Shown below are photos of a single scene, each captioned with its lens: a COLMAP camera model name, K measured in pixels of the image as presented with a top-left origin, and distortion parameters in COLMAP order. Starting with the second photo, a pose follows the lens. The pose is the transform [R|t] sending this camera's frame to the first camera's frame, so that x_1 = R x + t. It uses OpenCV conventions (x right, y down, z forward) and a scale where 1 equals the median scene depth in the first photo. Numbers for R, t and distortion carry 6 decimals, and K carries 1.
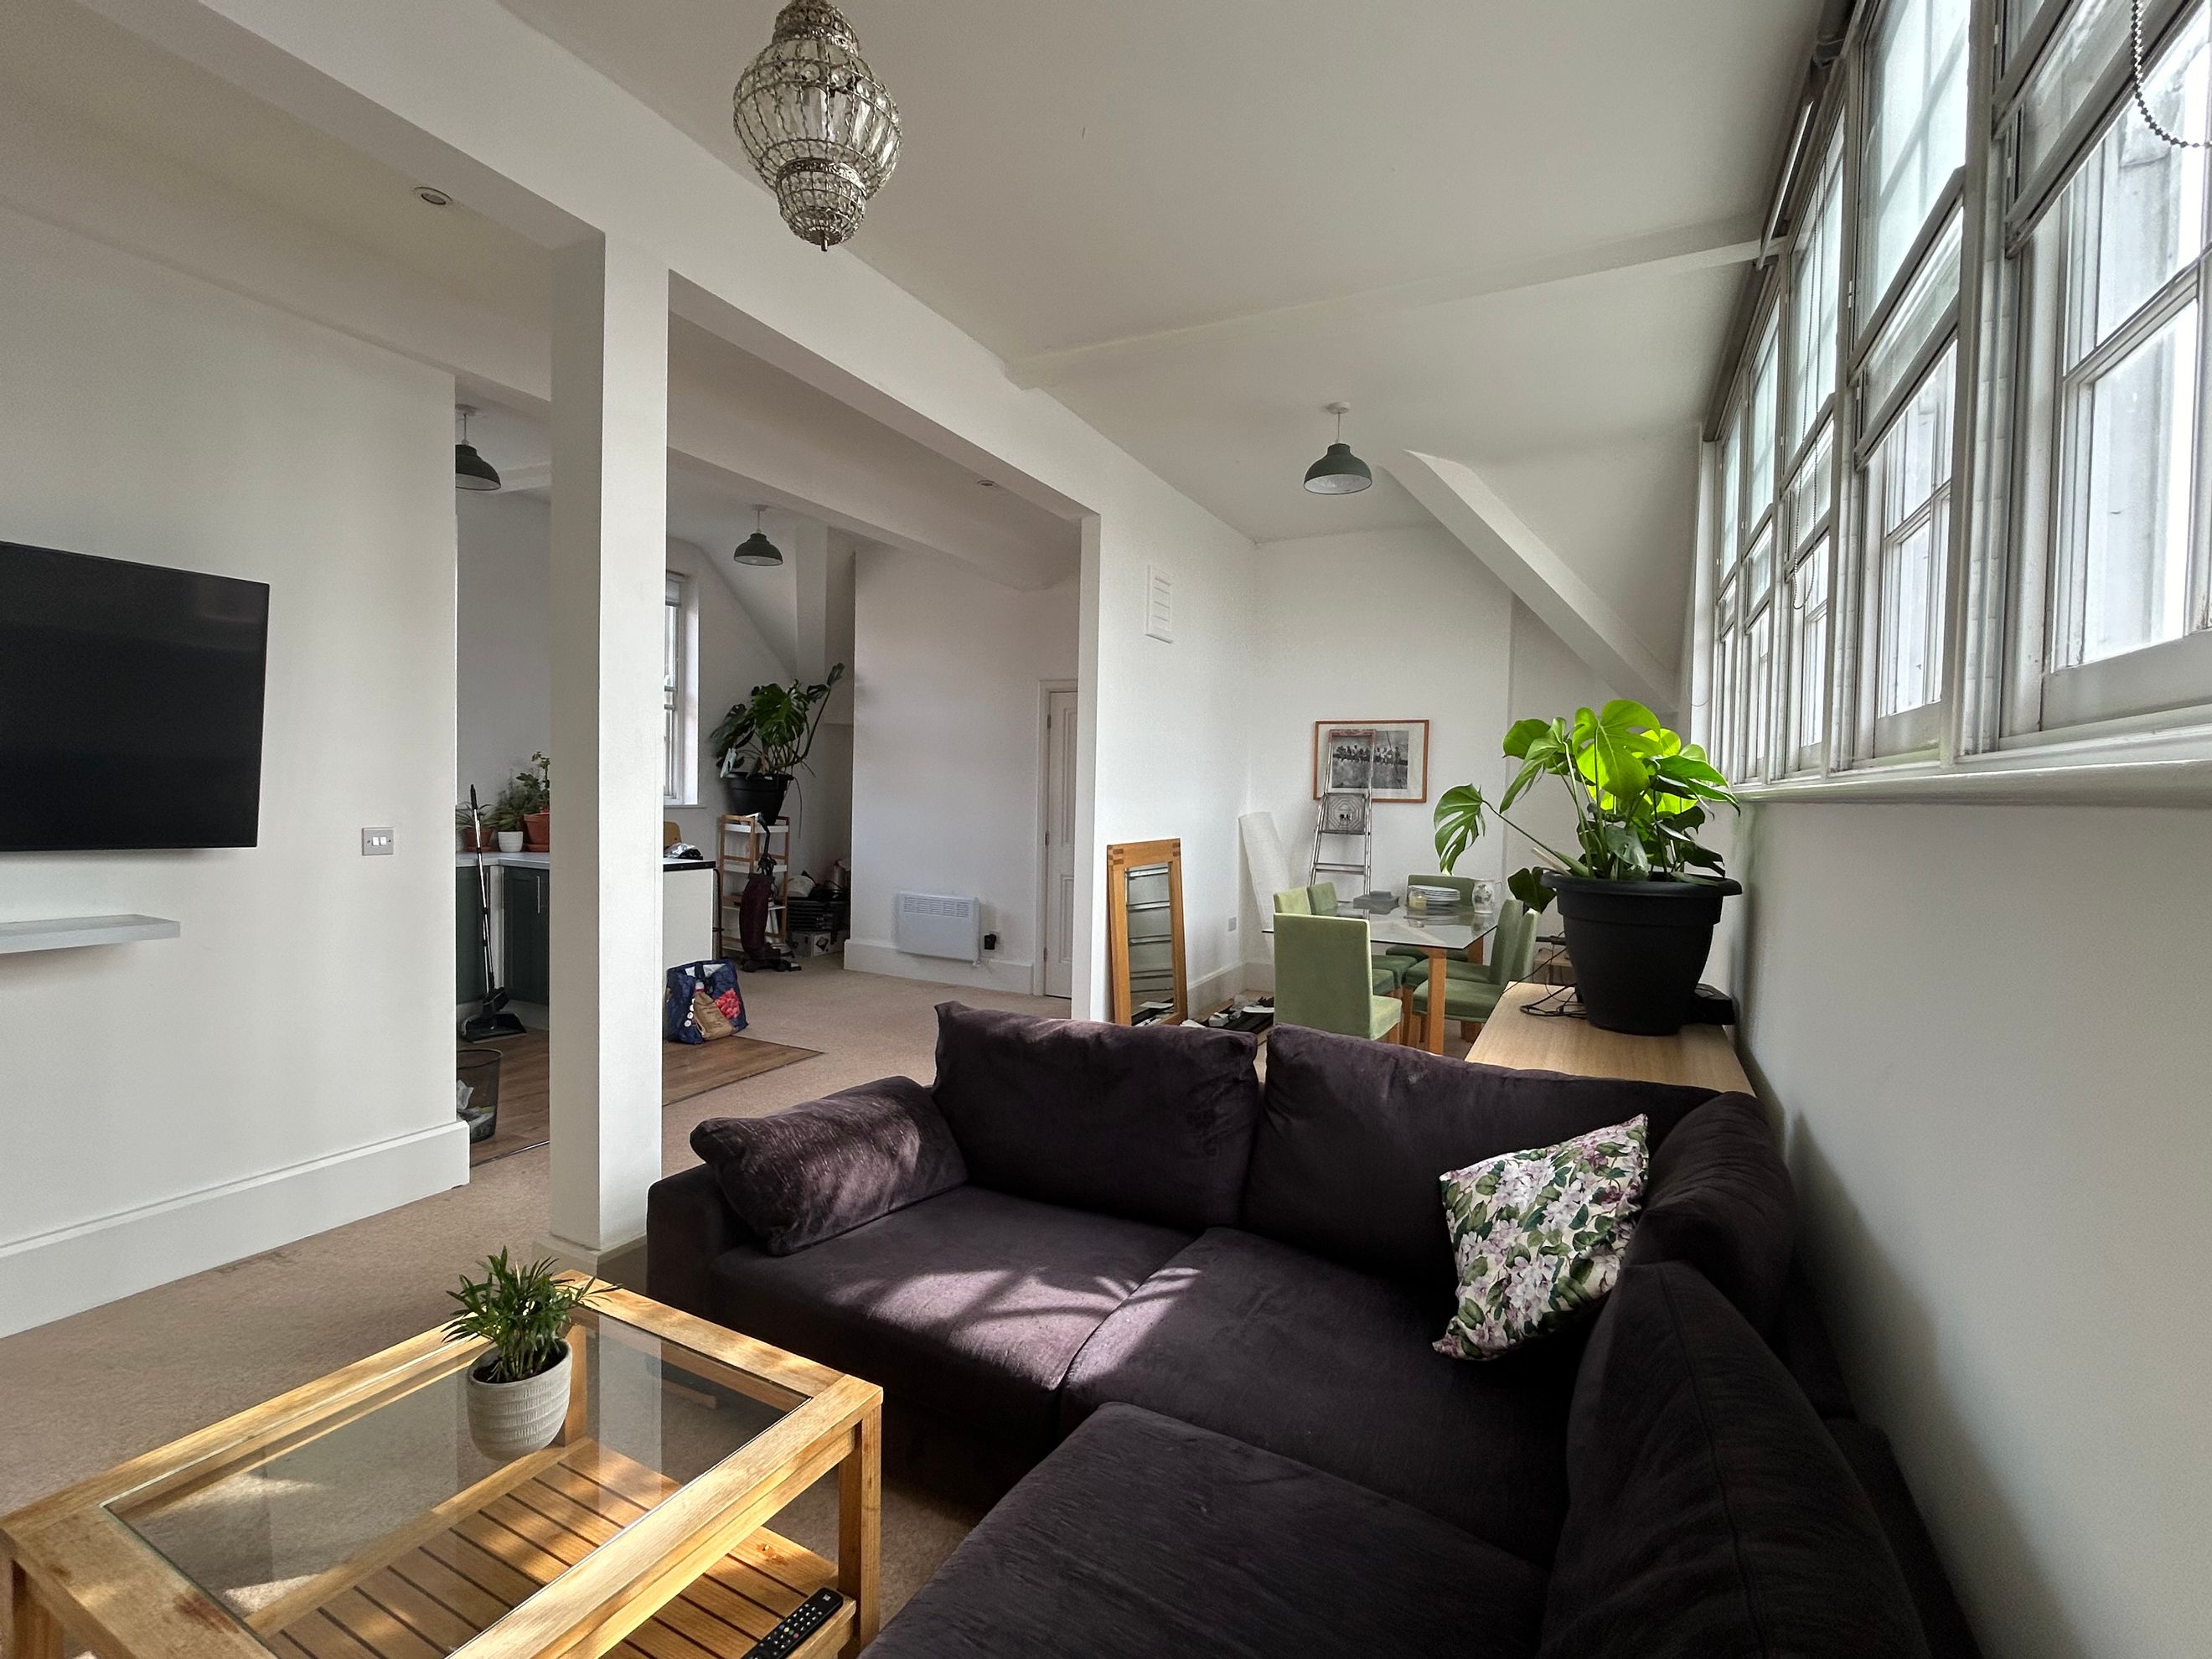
lens RADIAL K [[1008.6, 0, 1114.1], [0, 1008.6, 821.4], [0, 0, 1]] dist [0.004000, 0.000724]
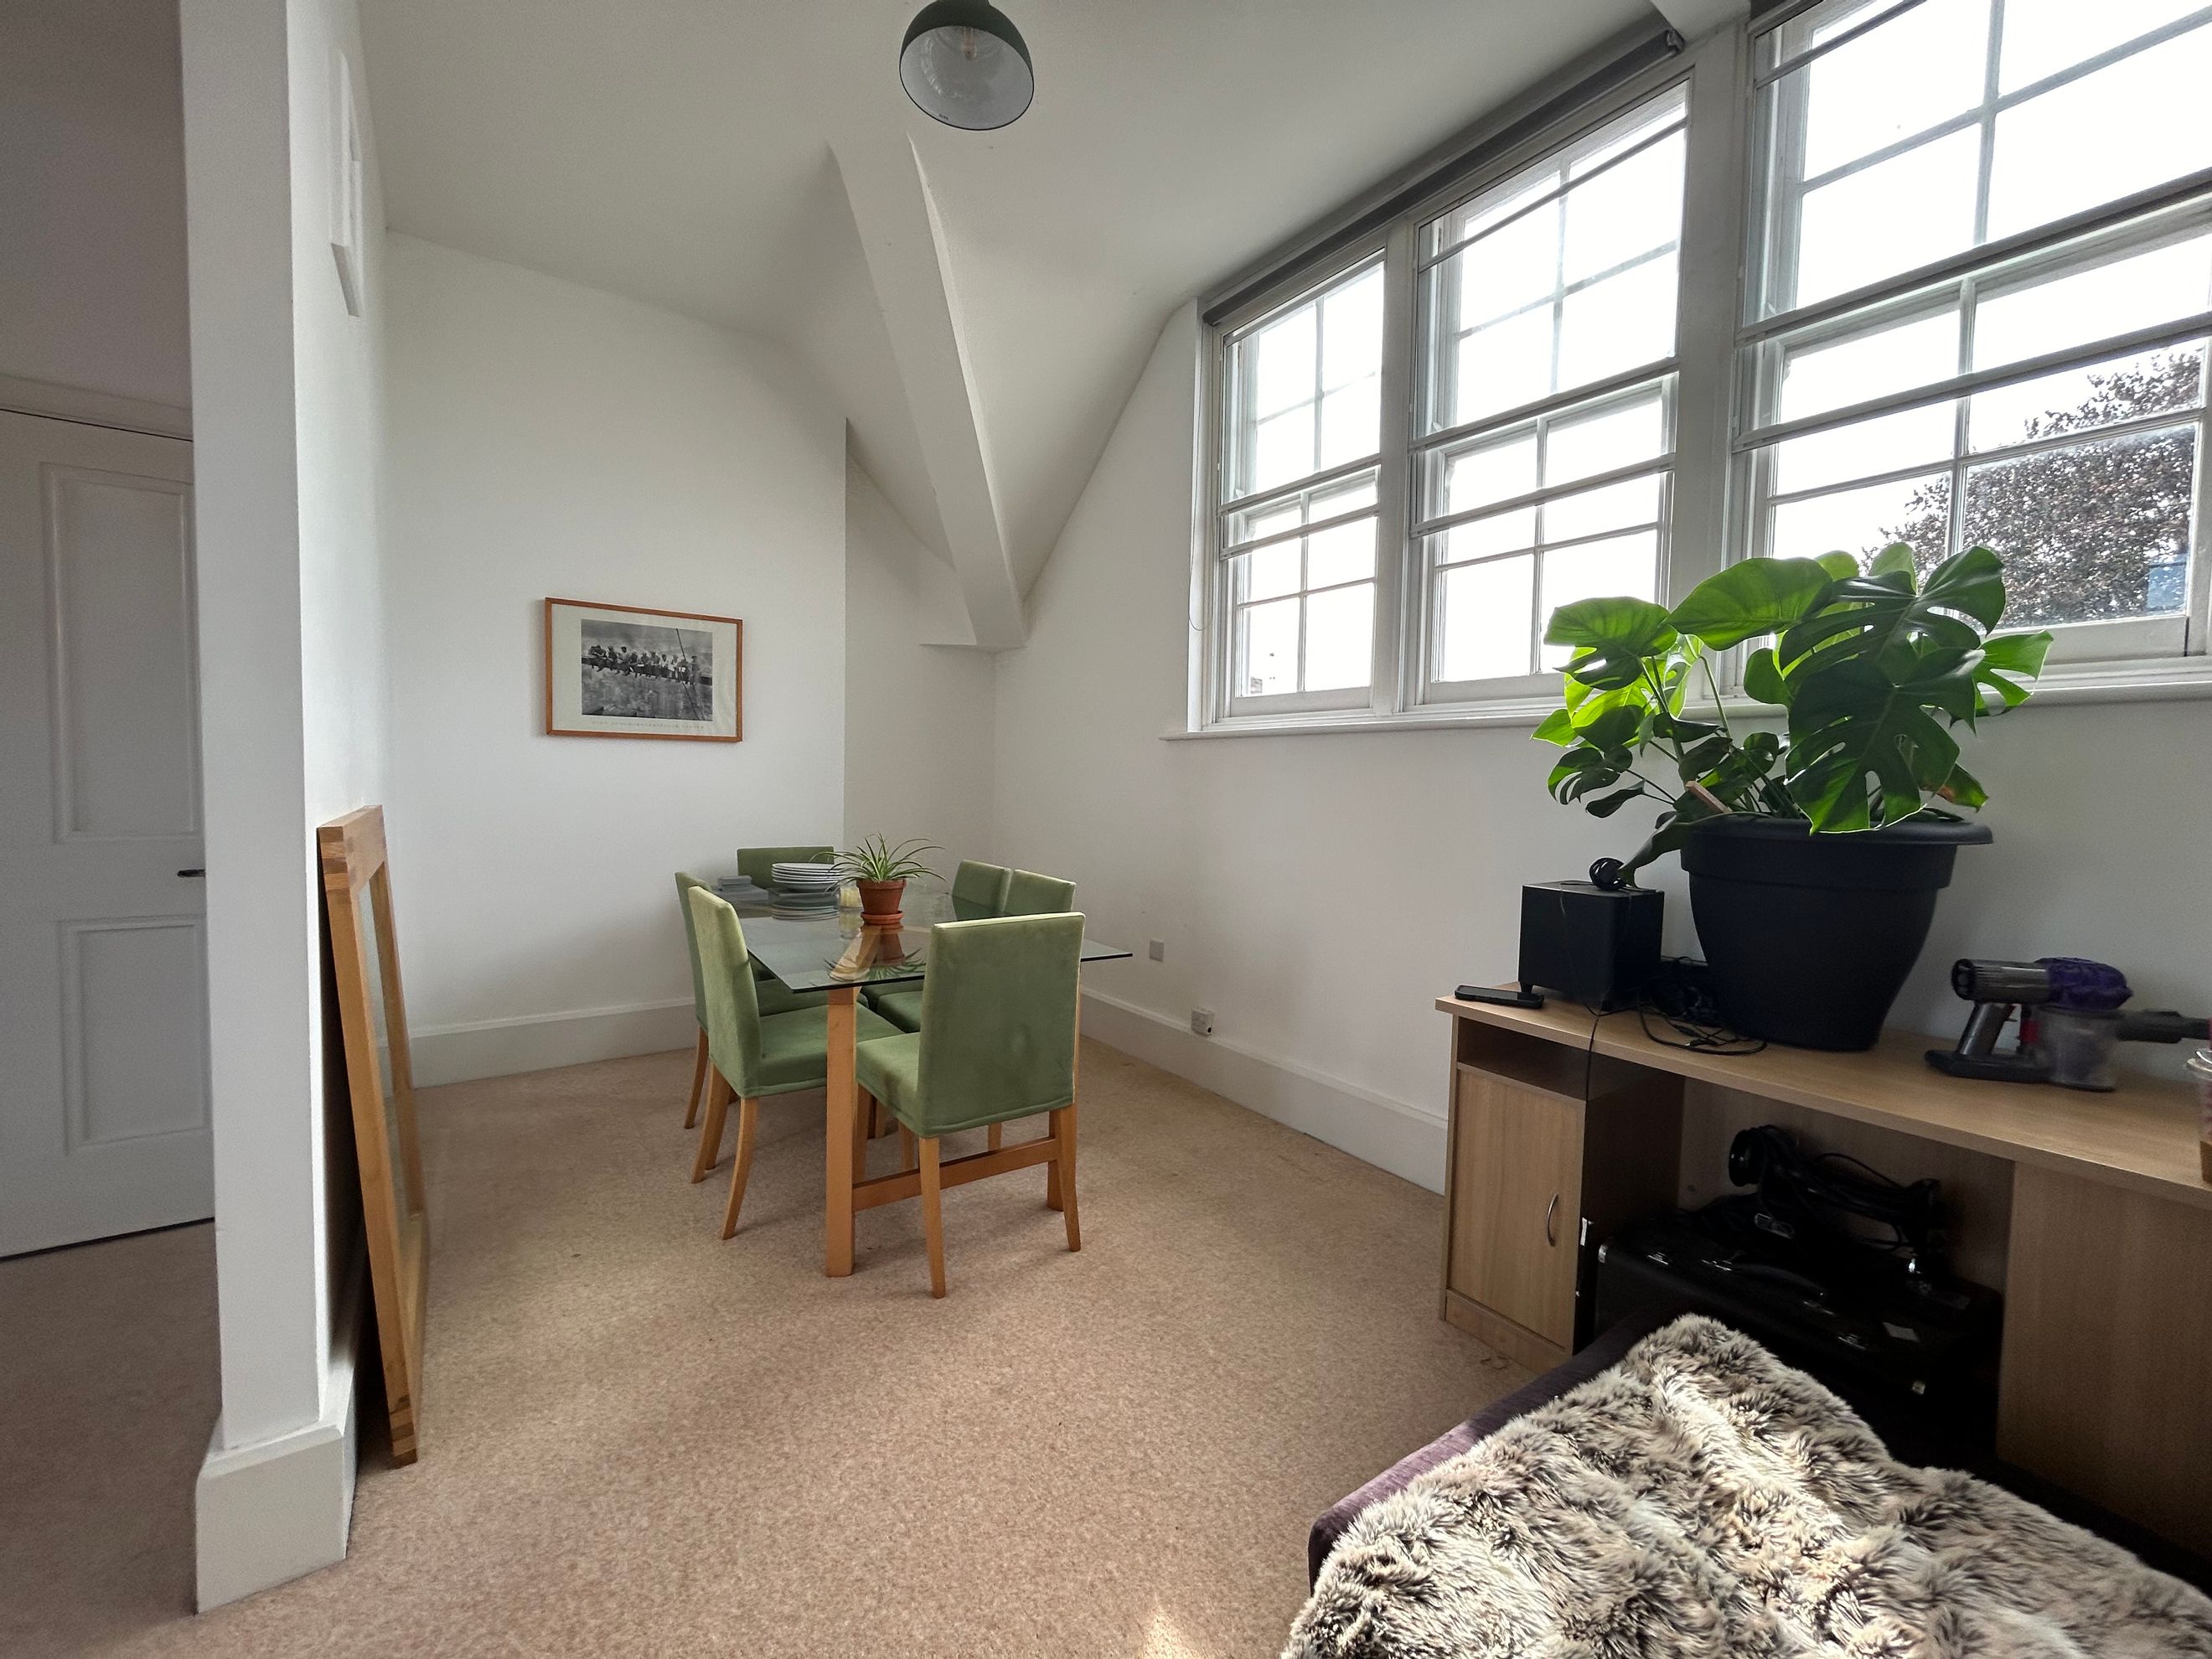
lens RADIAL K [[887.6, 0, 1104.9], [0, 887.6, 823.9], [0, 0, 1]] dist [-0.001033, 0.000485]
pose [[0.477579, -0.055022, 0.876864, -0.102472], [0.015221, 0.998405, 0.054359, 0.008048], [-0.878457, -0.012614, 0.477655, 0.483845]]
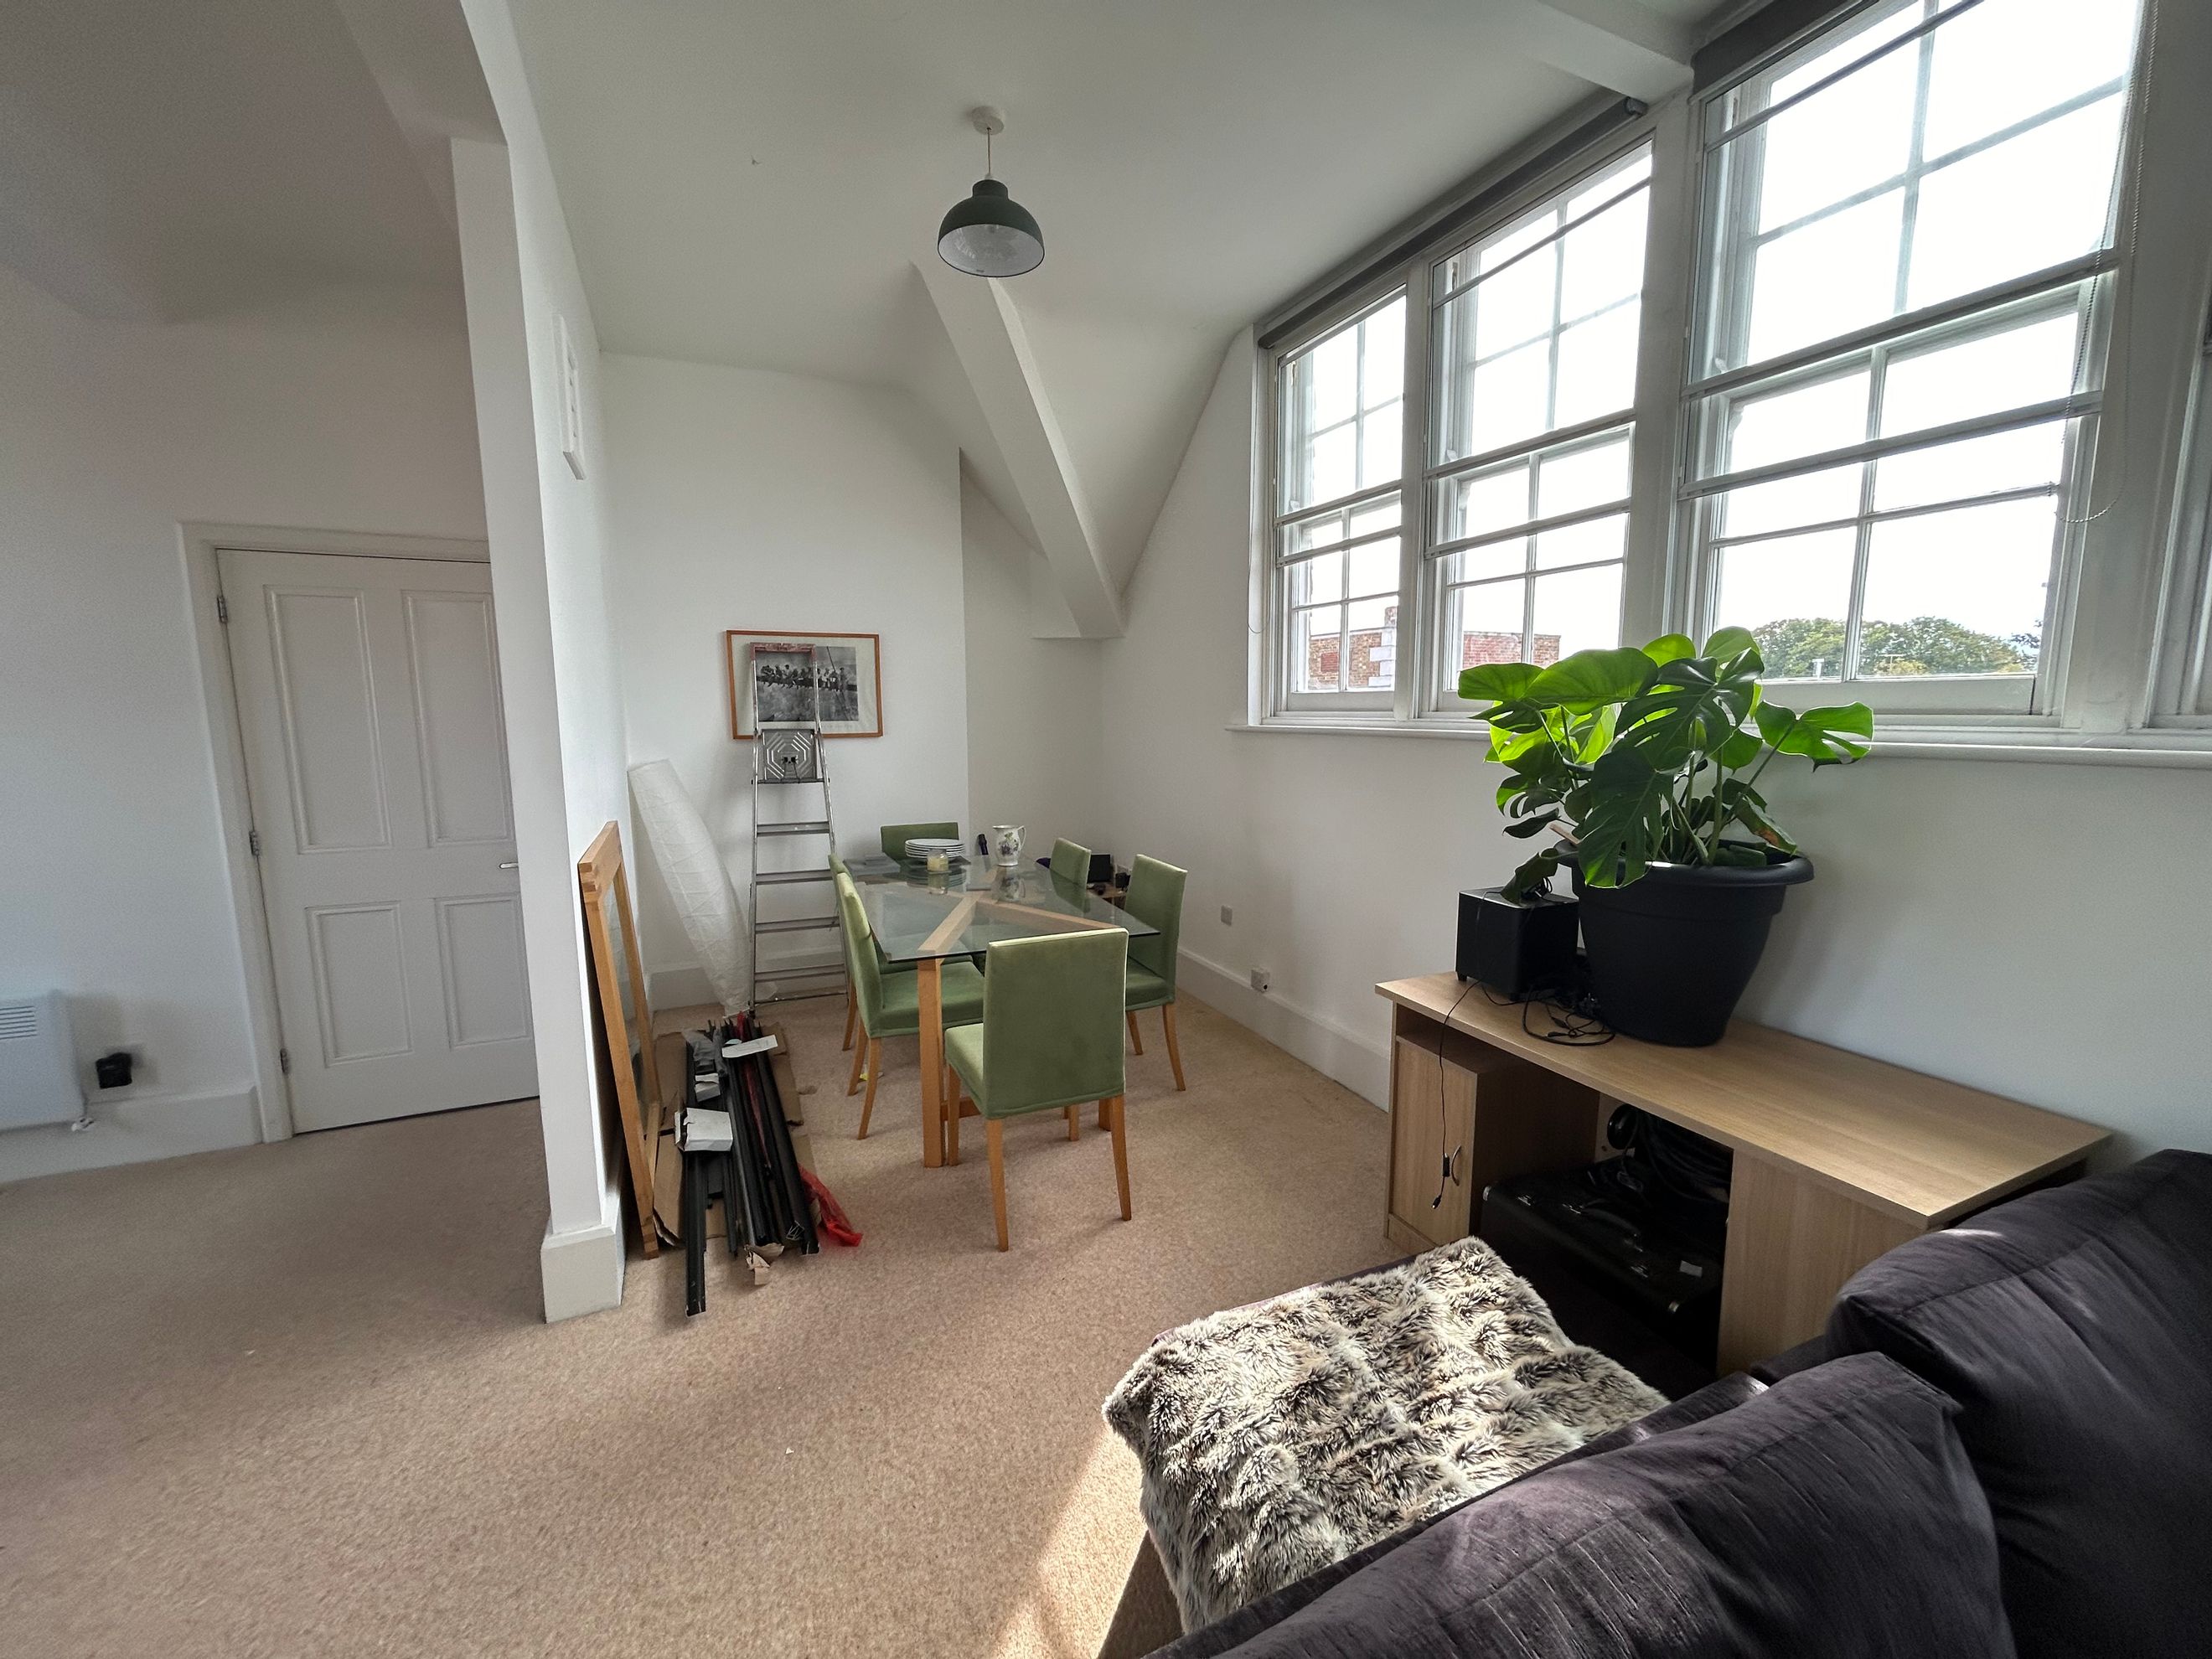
lens RADIAL K [[887.6, 0, 1104.9], [0, 887.6, 823.9], [0, 0, 1]] dist [-0.001033, 0.000485]
pose [[0.637750, -0.124669, 0.760087, -0.132557], [0.041435, 0.990938, 0.127767, -0.032213], [-0.769128, -0.049989, 0.637137, 0.384923]]
